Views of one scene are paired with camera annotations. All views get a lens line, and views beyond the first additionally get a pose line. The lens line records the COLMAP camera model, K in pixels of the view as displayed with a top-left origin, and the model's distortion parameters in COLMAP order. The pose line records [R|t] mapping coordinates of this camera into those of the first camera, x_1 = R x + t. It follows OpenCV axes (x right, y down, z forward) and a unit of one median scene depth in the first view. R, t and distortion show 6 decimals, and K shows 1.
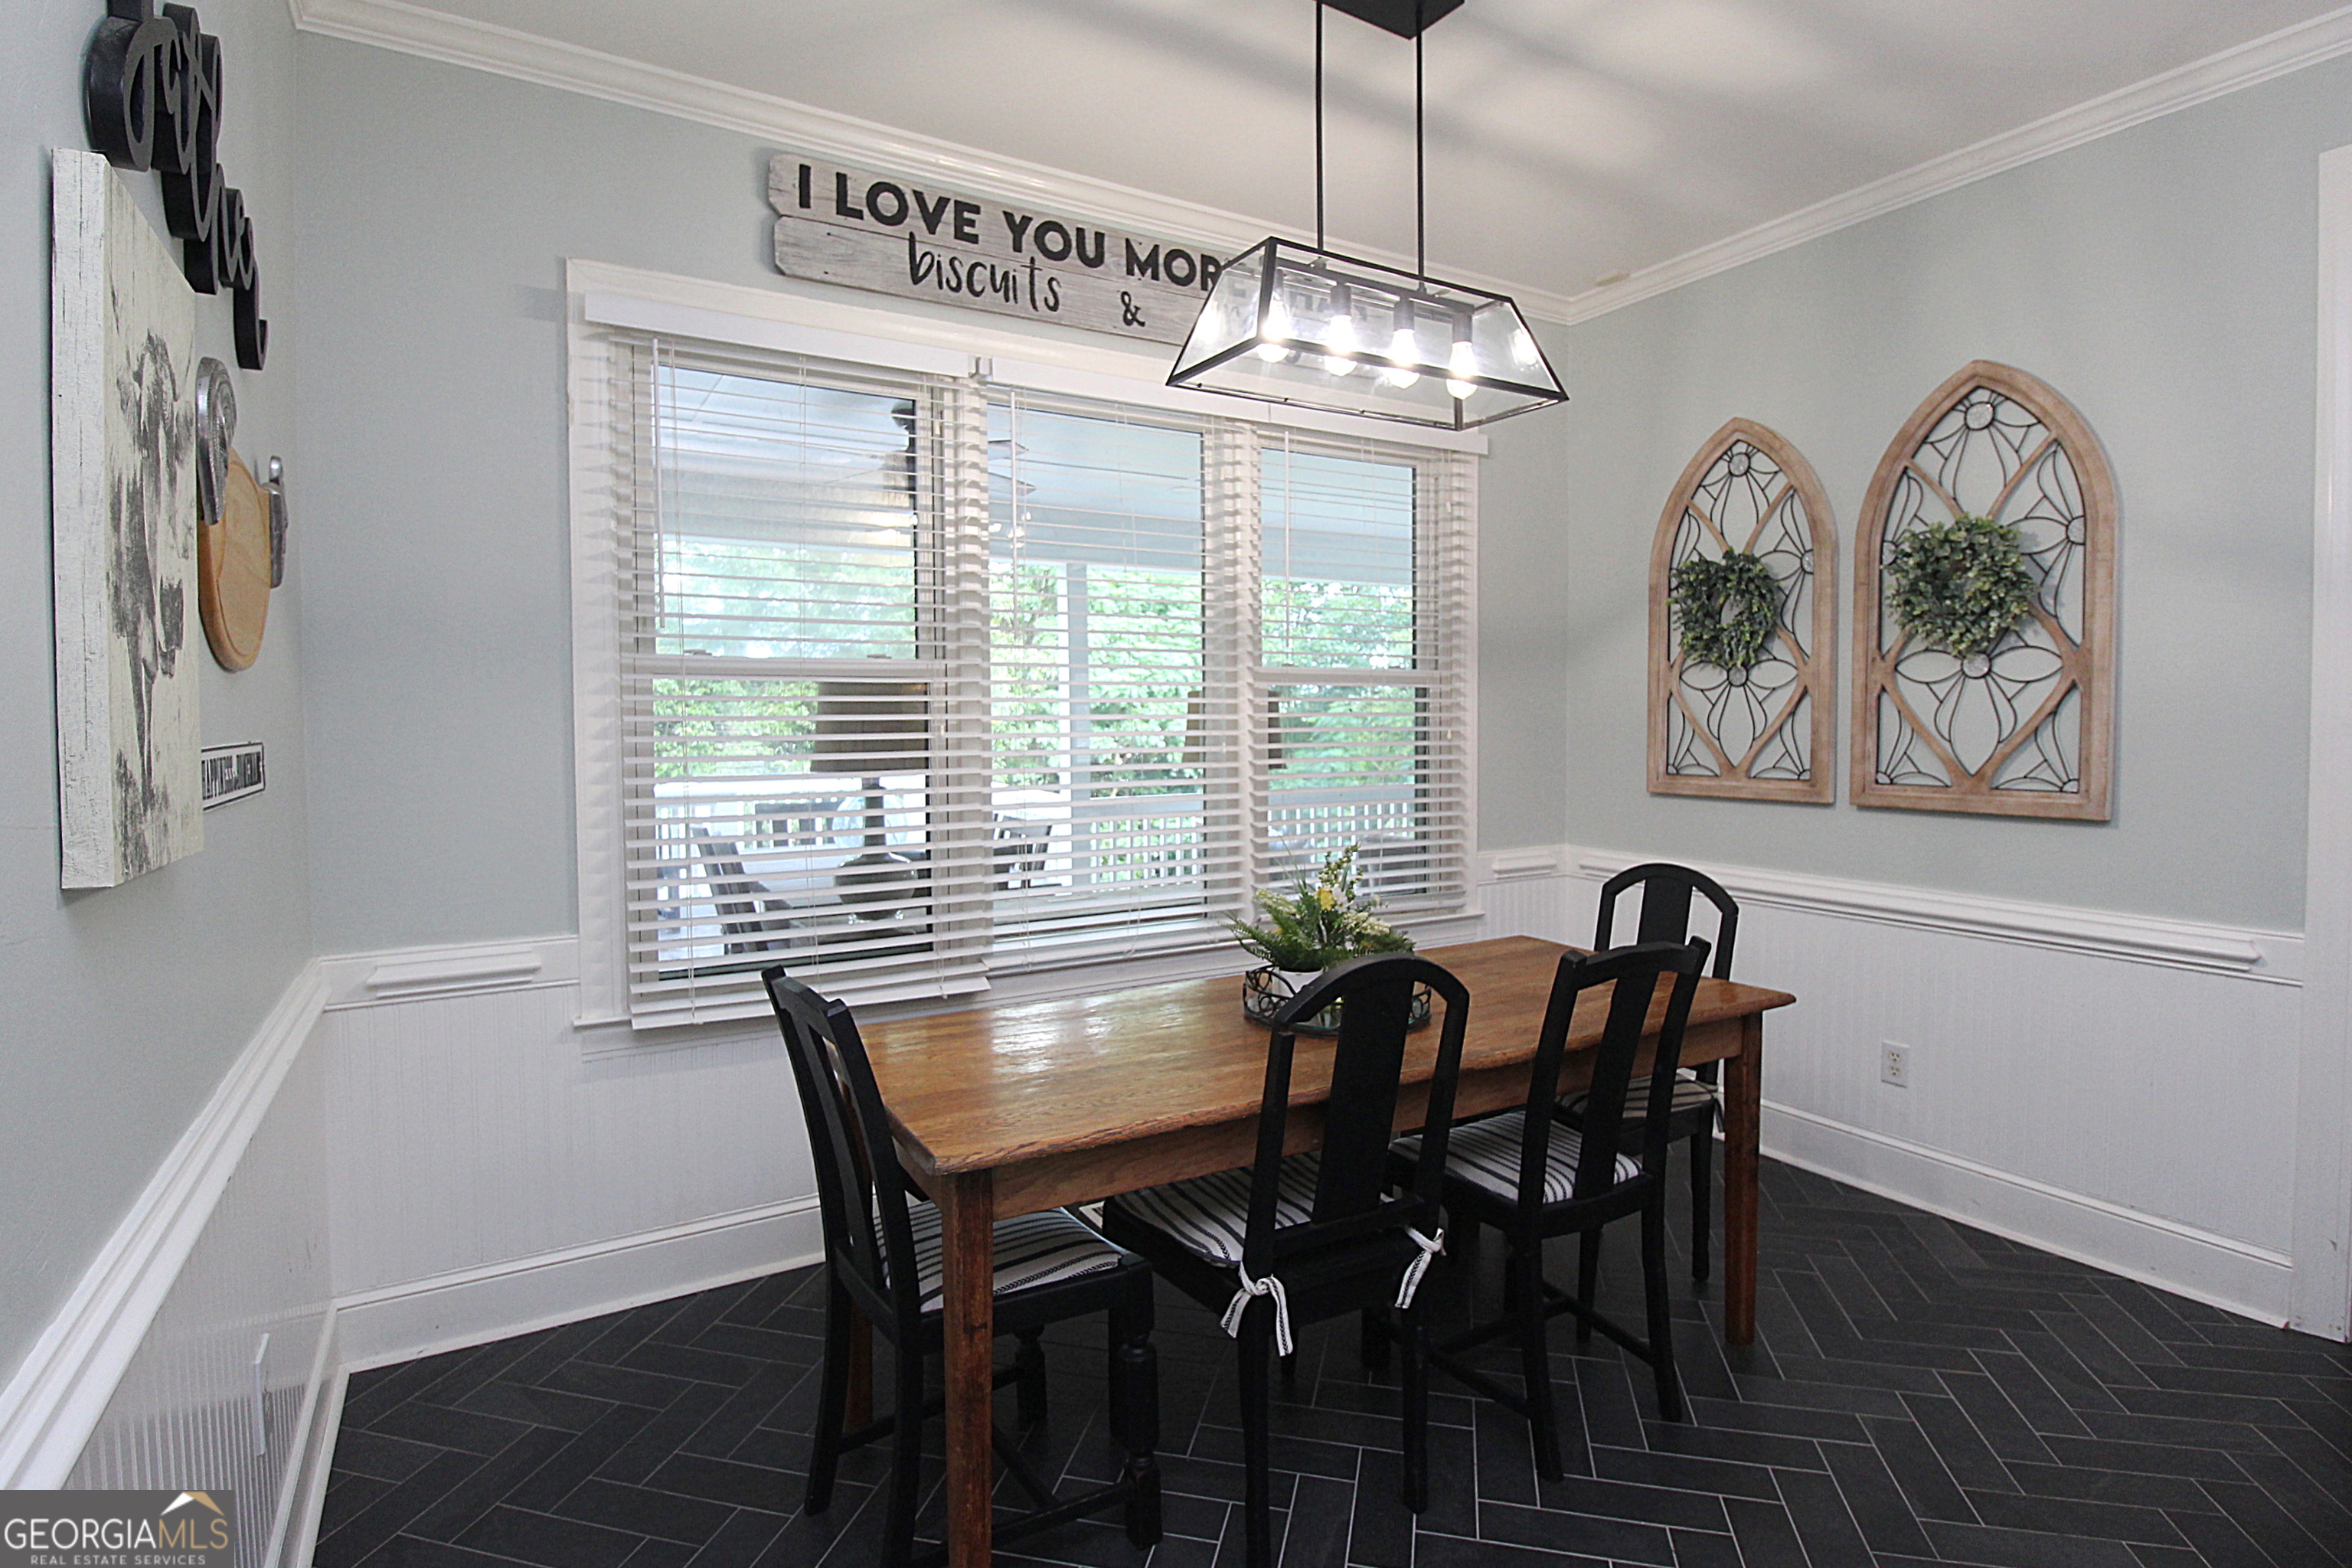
lens RADIAL K [[1150.3, 0, 1177.1], [0, 1150.3, 768.6], [0, 0, 1]] dist [-0.006084, -0.000485]
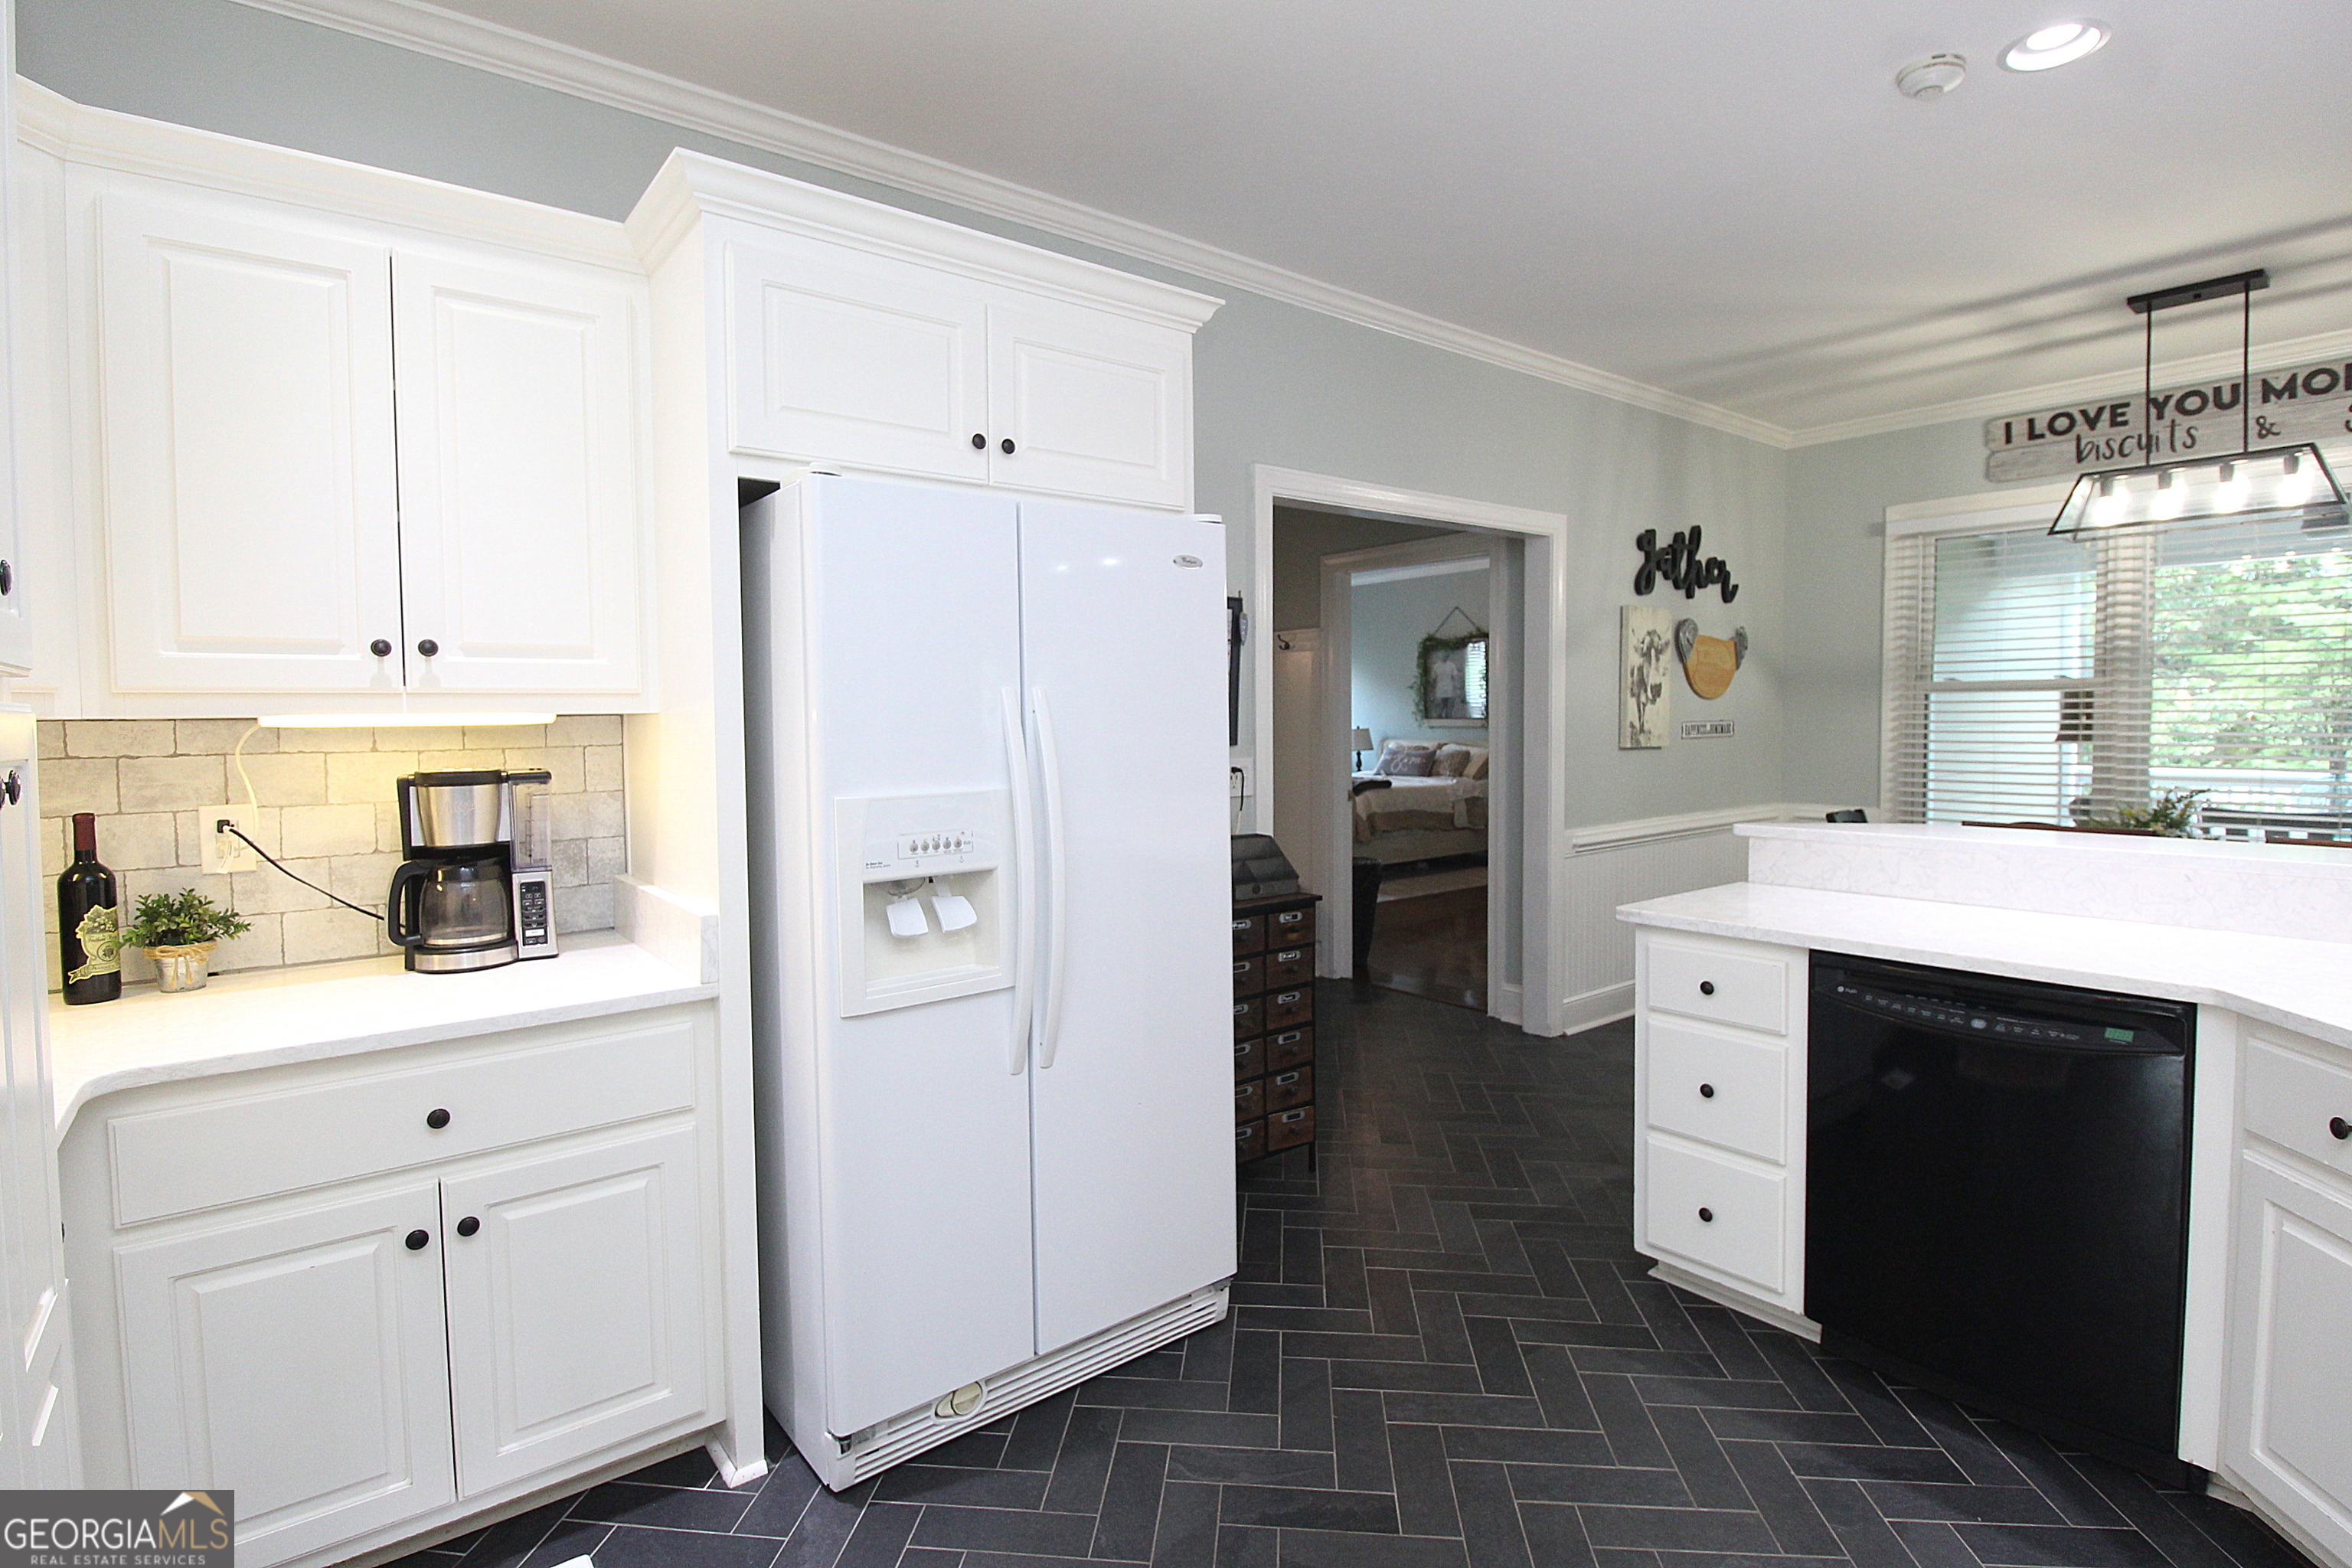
lens RADIAL K [[1150.3, 0, 1177.6], [0, 1150.3, 777.4], [0, 0, 1]] dist [-0.006084, -0.000485]
pose [[0.139058, 0.056947, -0.988645, 1.305209], [-0.038267, 0.997909, 0.052099, 0.015498], [0.989545, 0.030587, 0.140946, -0.574255]]
